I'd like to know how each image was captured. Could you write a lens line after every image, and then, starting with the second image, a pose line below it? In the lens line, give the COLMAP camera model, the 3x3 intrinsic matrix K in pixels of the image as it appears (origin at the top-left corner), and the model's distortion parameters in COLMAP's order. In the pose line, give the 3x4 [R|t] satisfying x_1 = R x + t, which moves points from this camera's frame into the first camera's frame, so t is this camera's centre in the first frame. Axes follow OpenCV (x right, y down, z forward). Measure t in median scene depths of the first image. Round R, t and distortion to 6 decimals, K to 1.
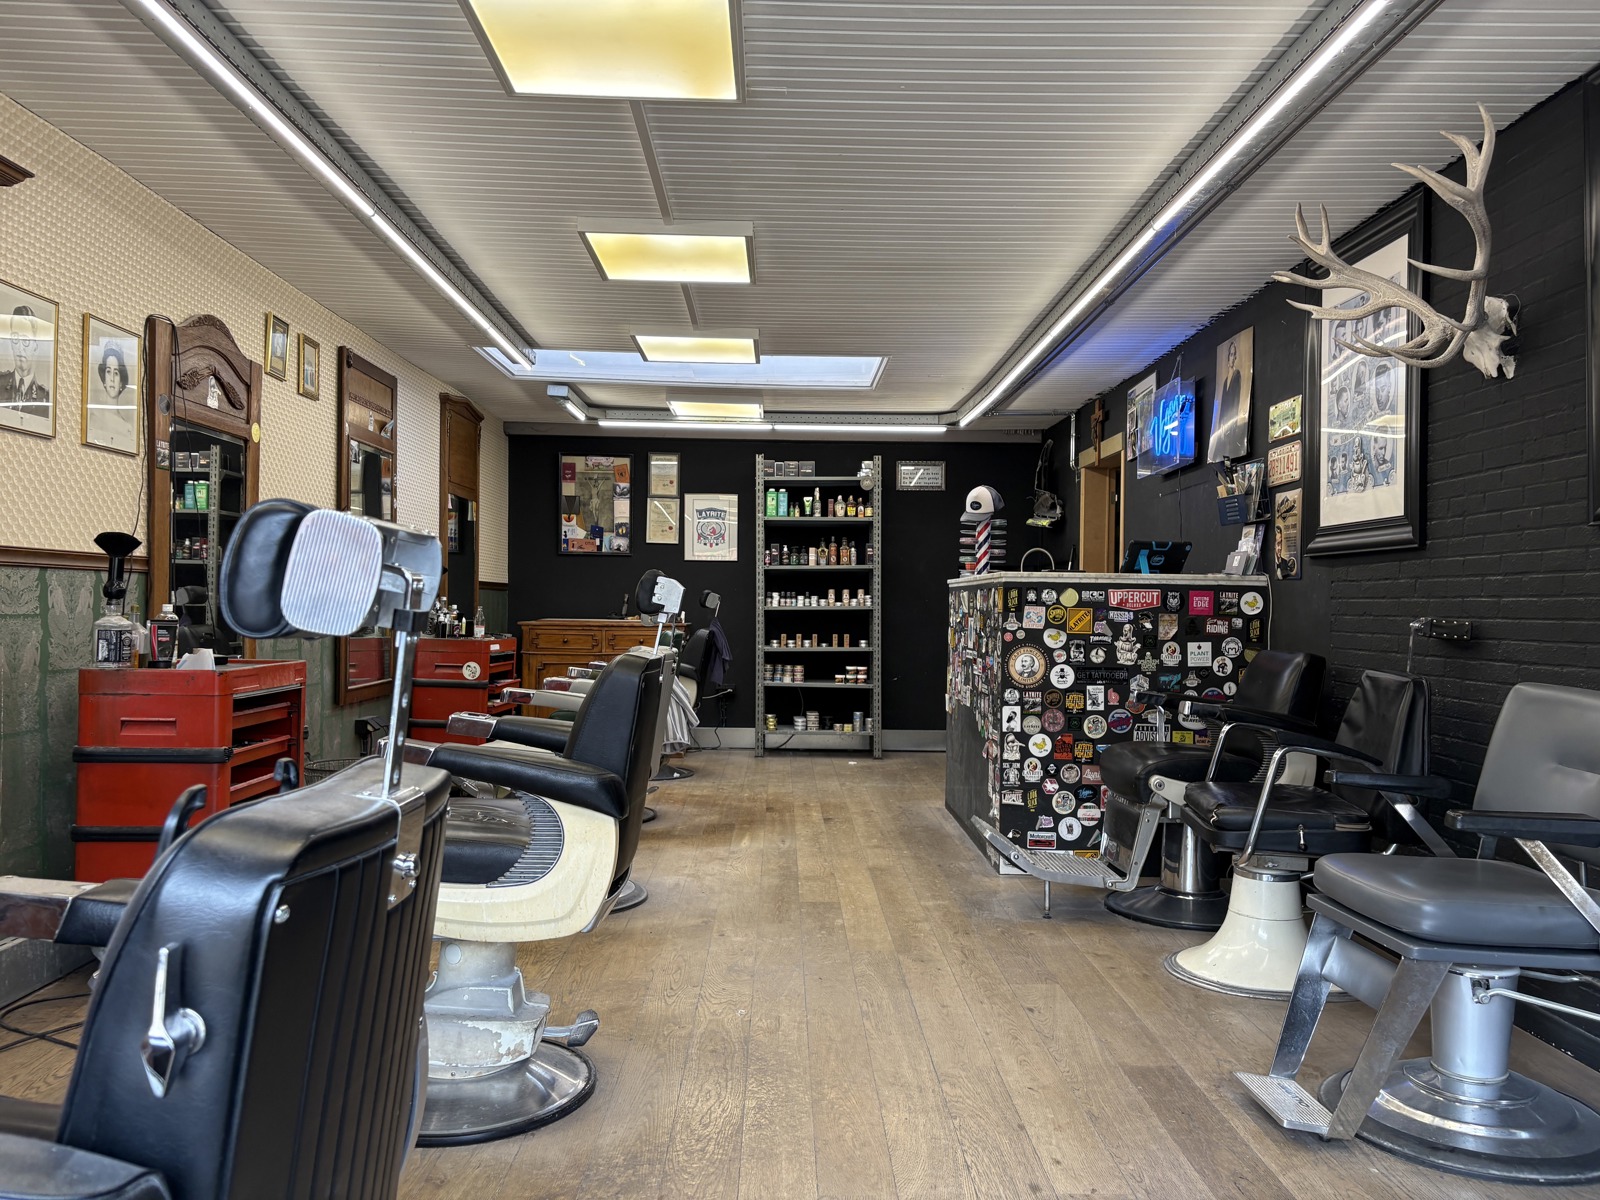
lens RADIAL K [[1229.7, 0, 798.5], [0, 1229.7, 611.9], [0, 0, 1]] dist [0.043849, -0.028790]
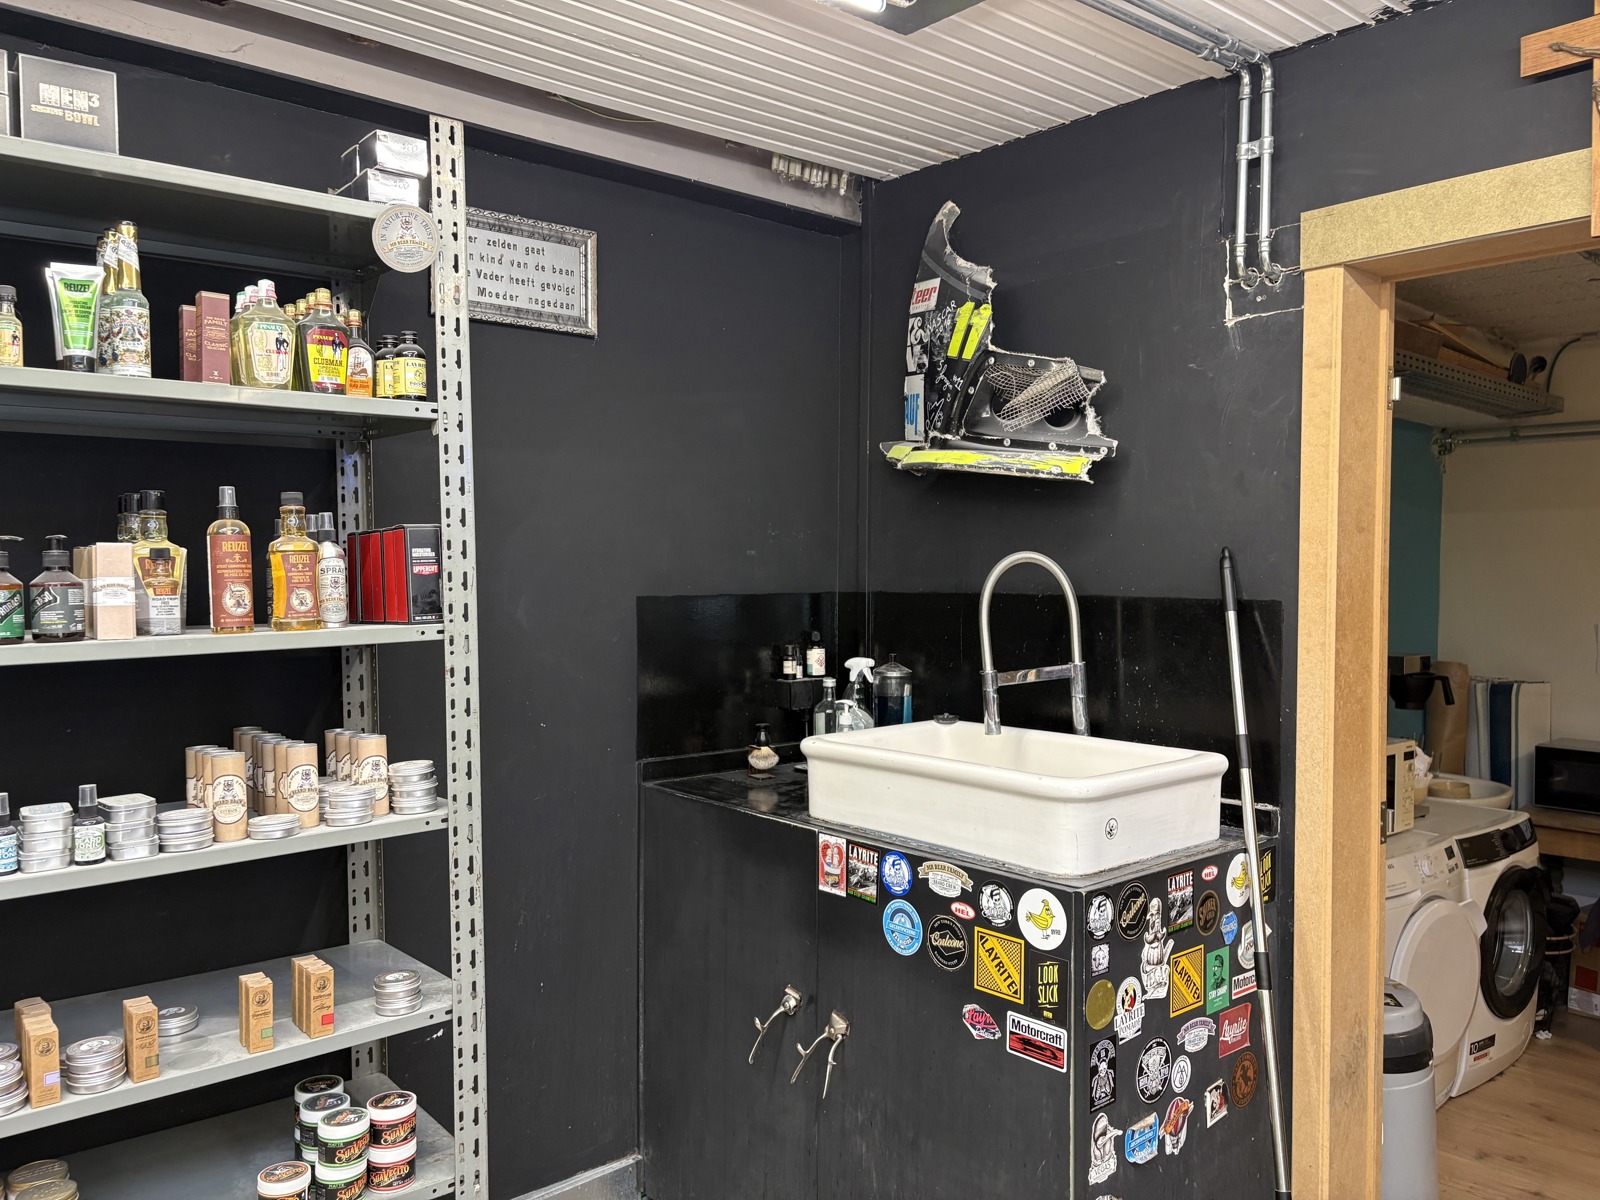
lens RADIAL K [[1229.7, 0, 806.2], [0, 1229.7, 593.4], [0, 0, 1]] dist [0.043849, -0.028790]
pose [[0.761716, -0.025544, 0.647407, -0.052722], [0.008804, 0.999538, 0.029079, -0.083196], [-0.647851, -0.016450, 0.761589, 1.338209]]
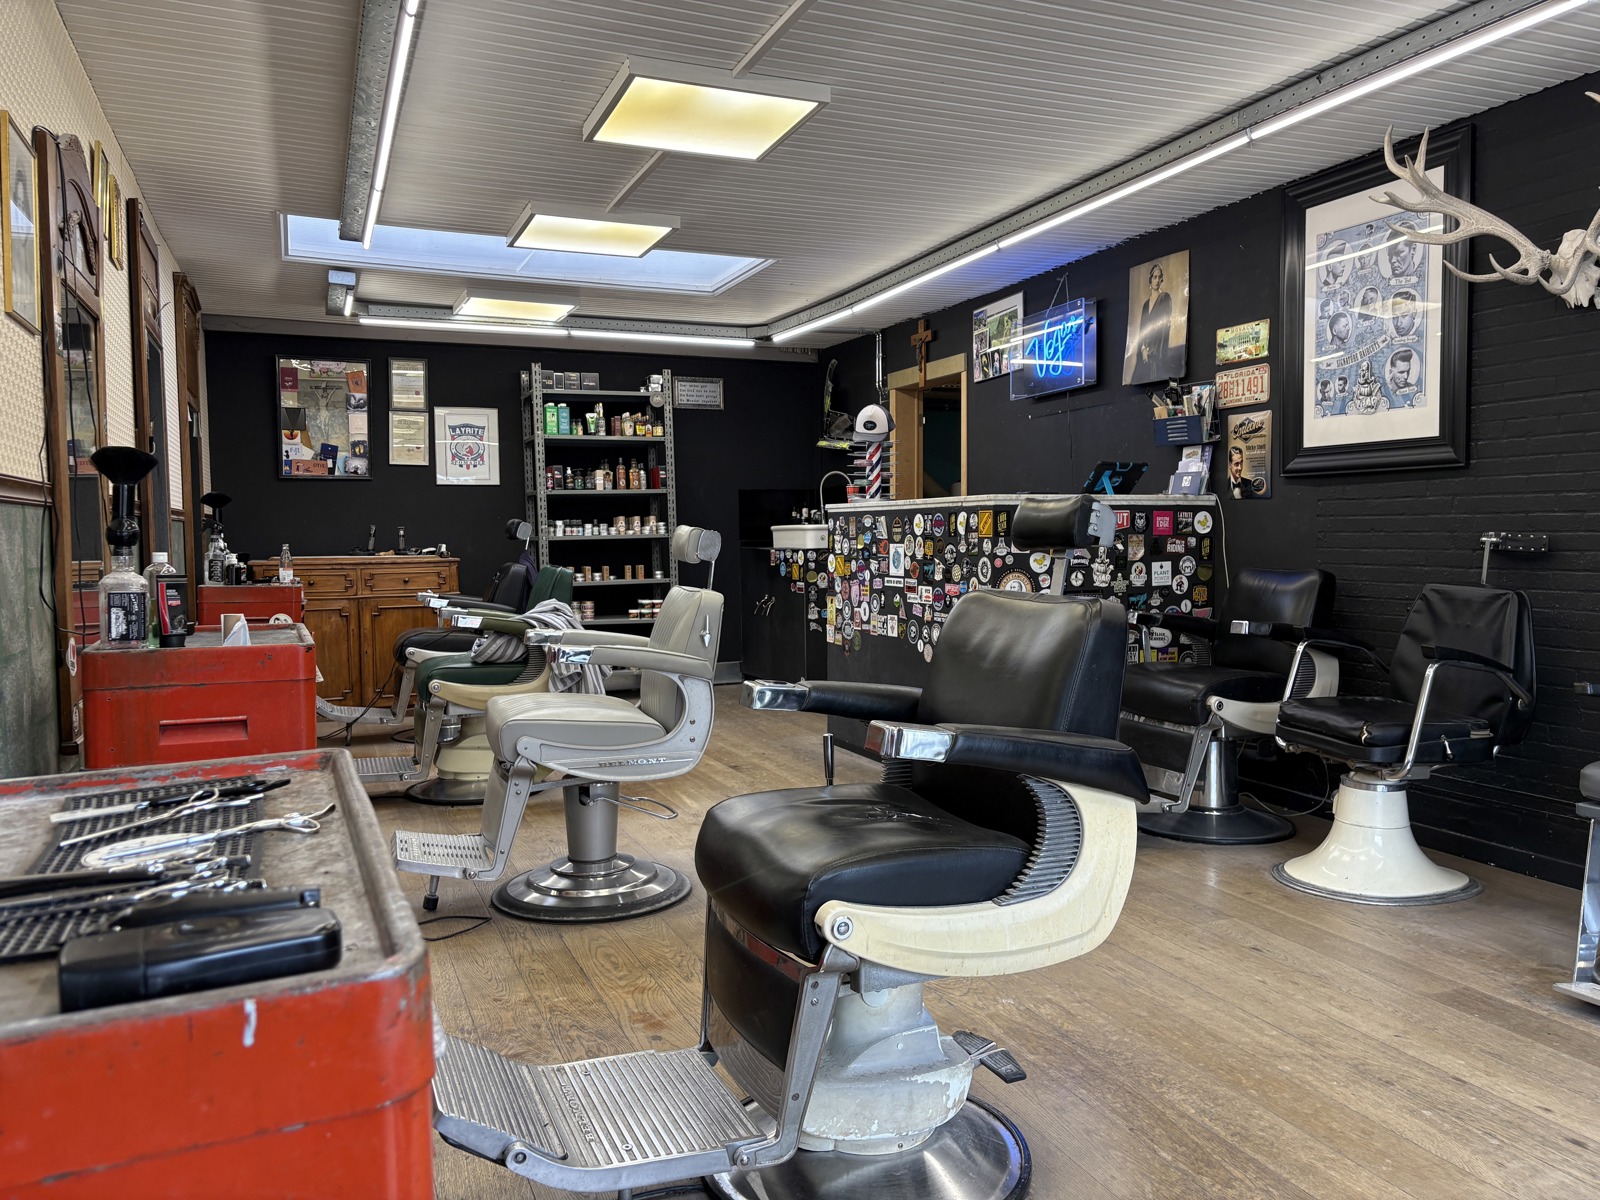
lens RADIAL K [[1229.7, 0, 803.9], [0, 1229.7, 598.8], [0, 0, 1]] dist [0.043849, -0.028790]
pose [[0.925500, -0.041470, 0.376471, -0.330472], [0.022197, 0.998218, 0.055390, -0.007891], [-0.378097, -0.042907, 0.924771, 0.171123]]
